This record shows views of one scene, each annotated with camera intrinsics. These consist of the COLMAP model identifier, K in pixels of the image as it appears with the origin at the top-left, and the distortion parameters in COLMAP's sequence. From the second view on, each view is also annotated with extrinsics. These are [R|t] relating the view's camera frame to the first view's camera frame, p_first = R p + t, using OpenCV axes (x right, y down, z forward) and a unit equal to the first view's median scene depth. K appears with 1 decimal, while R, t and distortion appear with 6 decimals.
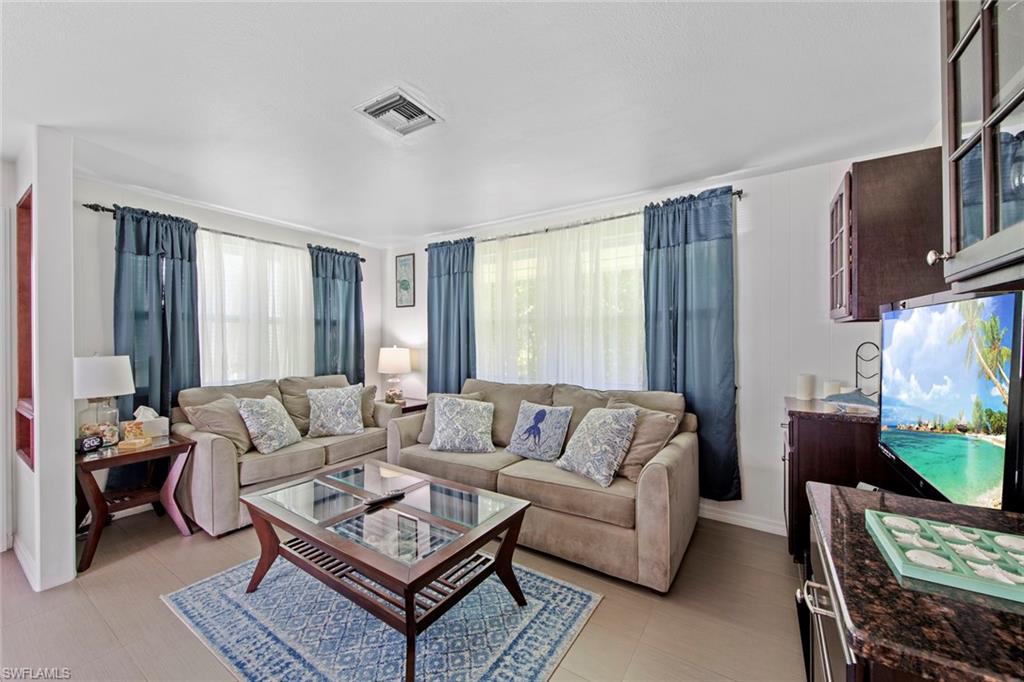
lens RADIAL K [[397.4, 0, 510.7], [0, 397.4, 340.7], [0, 0, 1]] dist [0.014686, -0.002784]
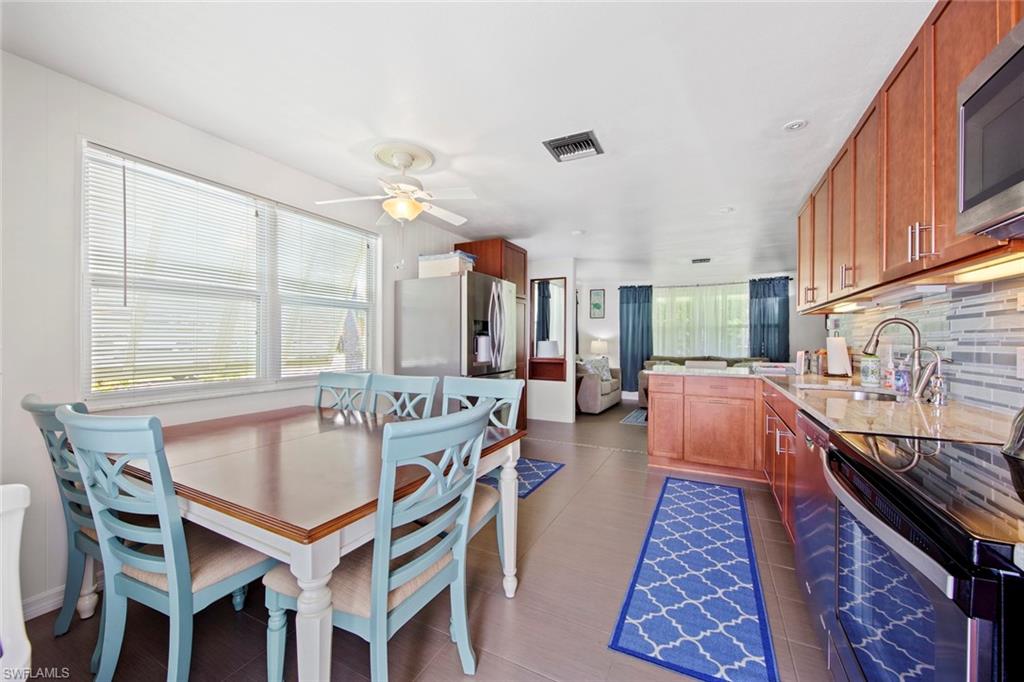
lens RADIAL K [[397.4, 0, 508.3], [0, 397.4, 340.8], [0, 0, 1]] dist [0.014686, -0.002784]
pose [[0.994334, 0.006187, 0.106118, -1.031283], [-0.006427, 0.999978, 0.001917, 0.023577], [-0.106104, -0.002589, 0.994352, -0.931790]]
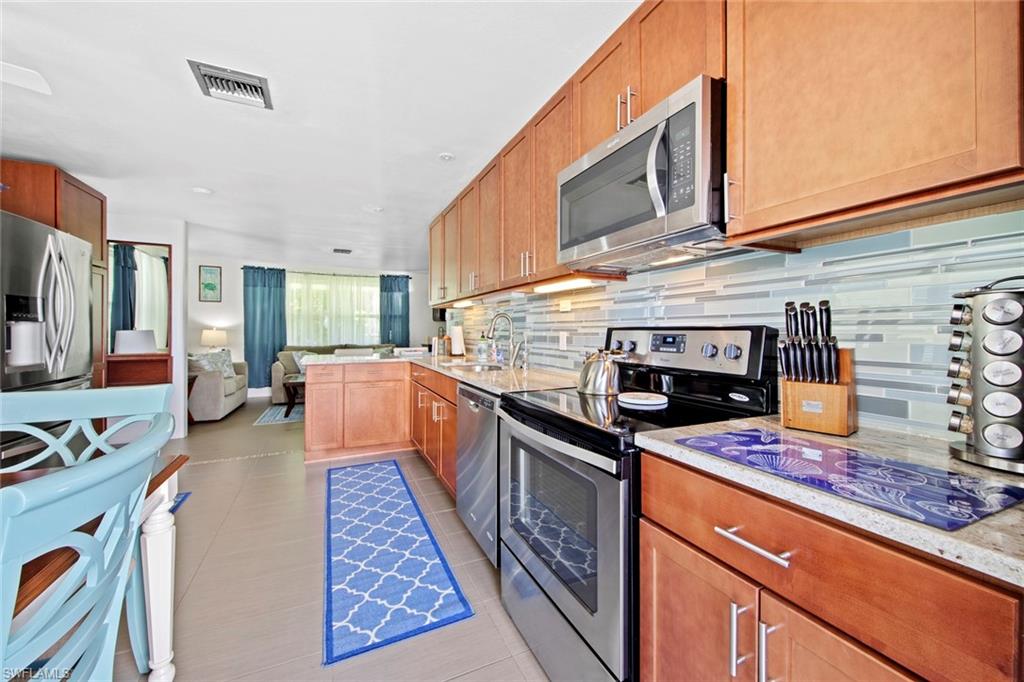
lens RADIAL K [[397.4, 0, 510.4], [0, 397.4, 331.9], [0, 0, 1]] dist [0.014686, -0.002784]
pose [[0.527769, -0.000912, 0.849387, -1.118267], [-0.002318, 0.999994, 0.002514, 0.025434], [-0.849385, -0.003295, 0.527764, -0.873389]]
